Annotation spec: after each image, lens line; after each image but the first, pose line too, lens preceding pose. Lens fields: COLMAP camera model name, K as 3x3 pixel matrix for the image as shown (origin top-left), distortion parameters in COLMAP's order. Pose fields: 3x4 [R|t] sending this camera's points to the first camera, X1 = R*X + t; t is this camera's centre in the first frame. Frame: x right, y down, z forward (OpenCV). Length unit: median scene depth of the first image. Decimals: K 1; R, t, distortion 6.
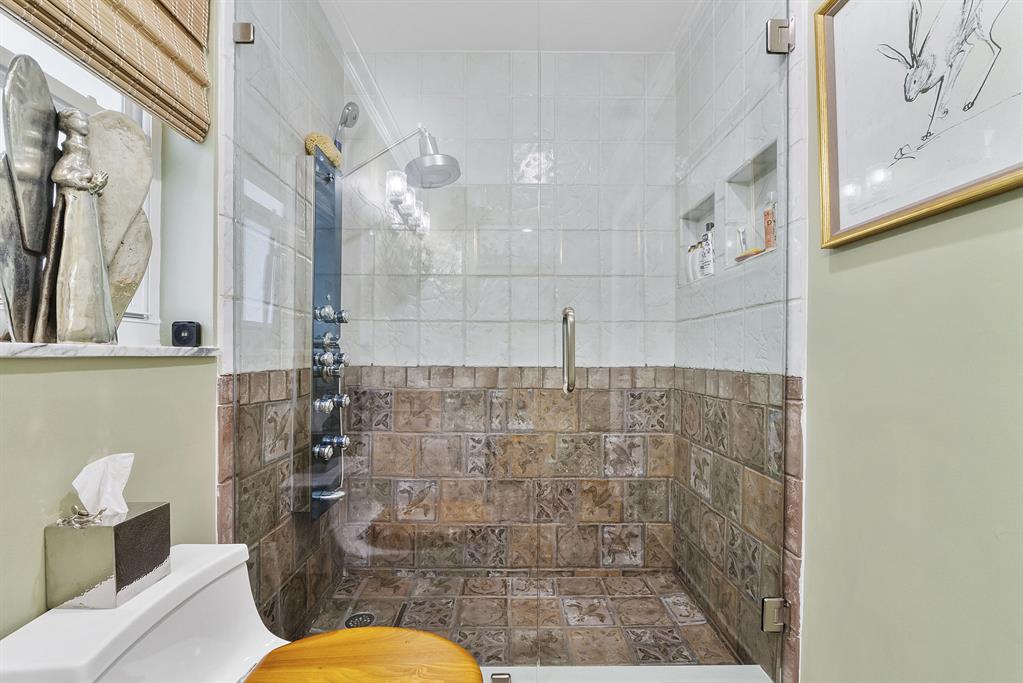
lens RADIAL K [[437.4, 0, 512.7], [0, 437.4, 356.7], [0, 0, 1]] dist [-0.011084, 0.000465]
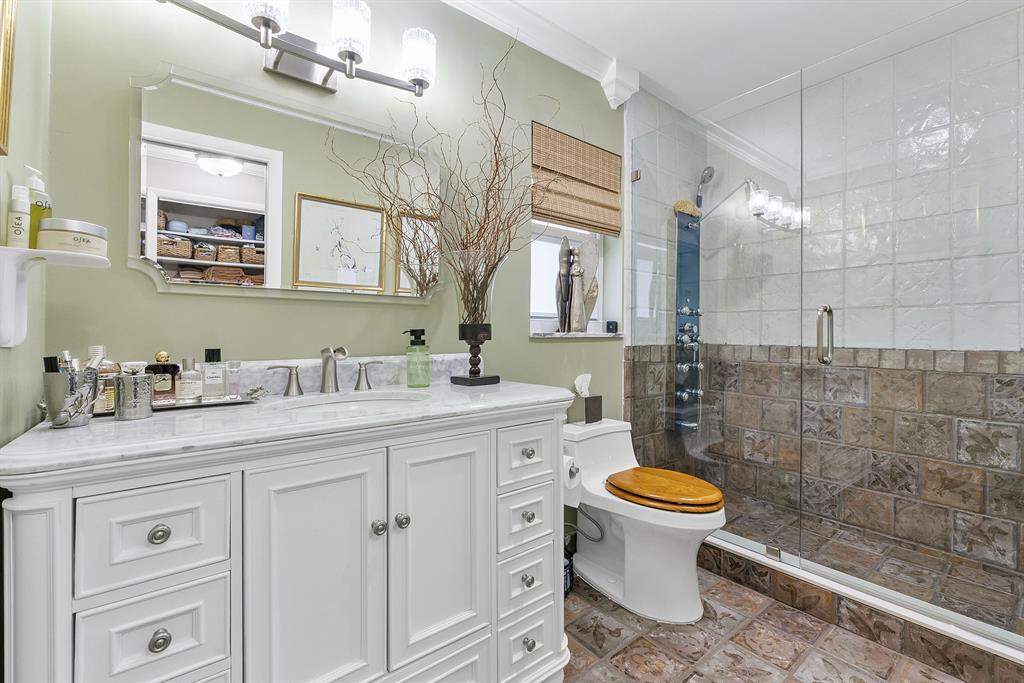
lens RADIAL K [[437.8, 0, 513.4], [0, 437.8, 336.3], [0, 0, 1]] dist [-0.011084, 0.000465]
pose [[0.607430, 0.005147, -0.794357, 0.445999], [-0.006346, 0.999979, 0.001627, -0.004062], [0.794348, 0.004053, 0.607449, -0.466015]]
